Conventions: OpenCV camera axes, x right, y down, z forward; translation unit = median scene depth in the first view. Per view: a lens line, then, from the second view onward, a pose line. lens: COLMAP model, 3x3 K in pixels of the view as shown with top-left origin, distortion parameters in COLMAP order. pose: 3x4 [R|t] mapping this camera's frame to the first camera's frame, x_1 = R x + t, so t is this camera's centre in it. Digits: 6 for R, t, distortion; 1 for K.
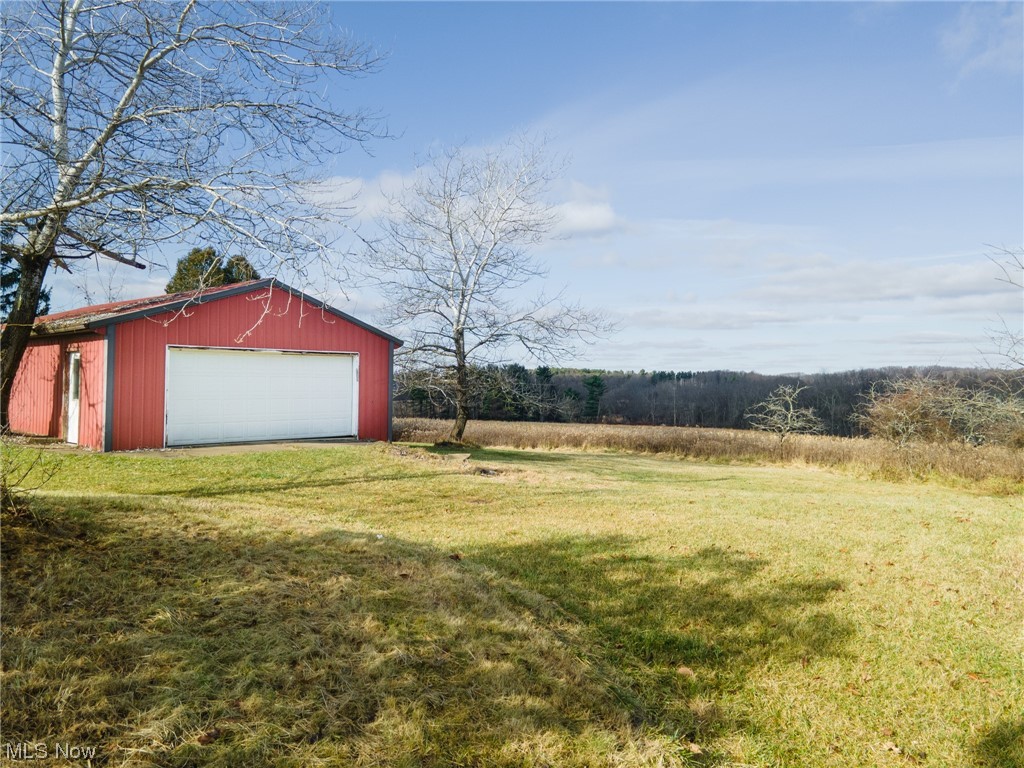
lens RADIAL K [[722.3, 0, 512.0], [0, 722.3, 384.0], [0, 0, 1]] dist [-0.000487, 0.040101]
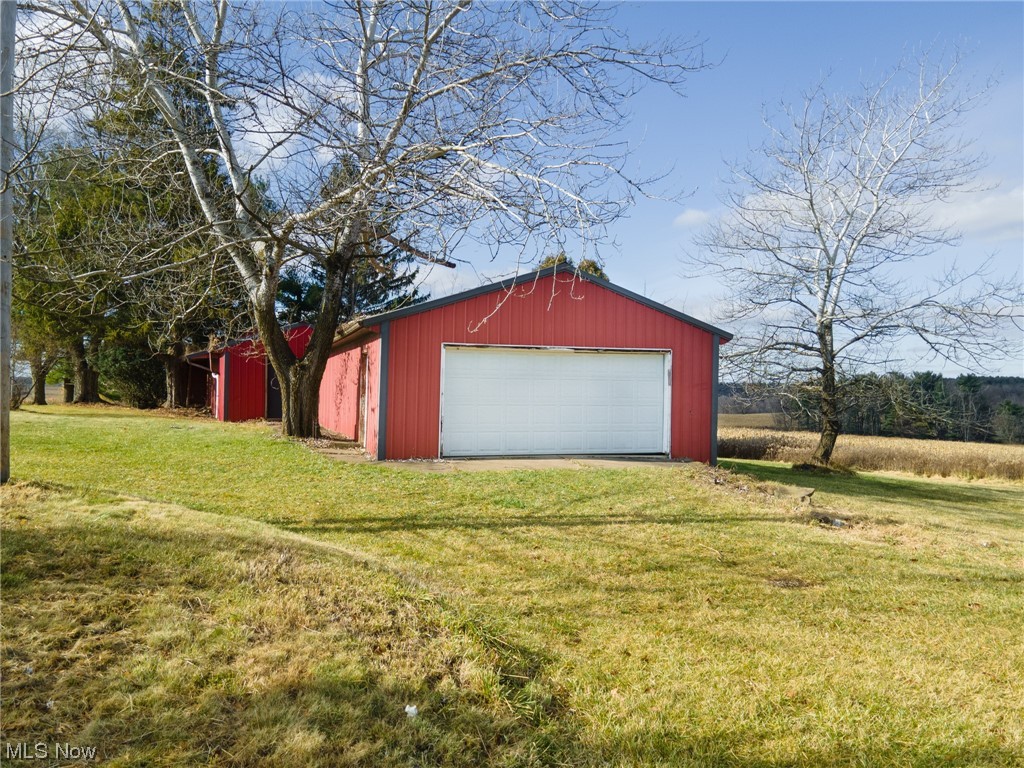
lens RADIAL K [[722.3, 0, 512.0], [0, 722.3, 384.0], [0, 0, 1]] dist [-0.000487, 0.040101]
pose [[0.867971, -0.000838, -0.496615, 0.022552], [-0.006131, 0.999904, -0.012403, 0.003988], [0.496577, 0.013810, 0.867883, 0.155747]]
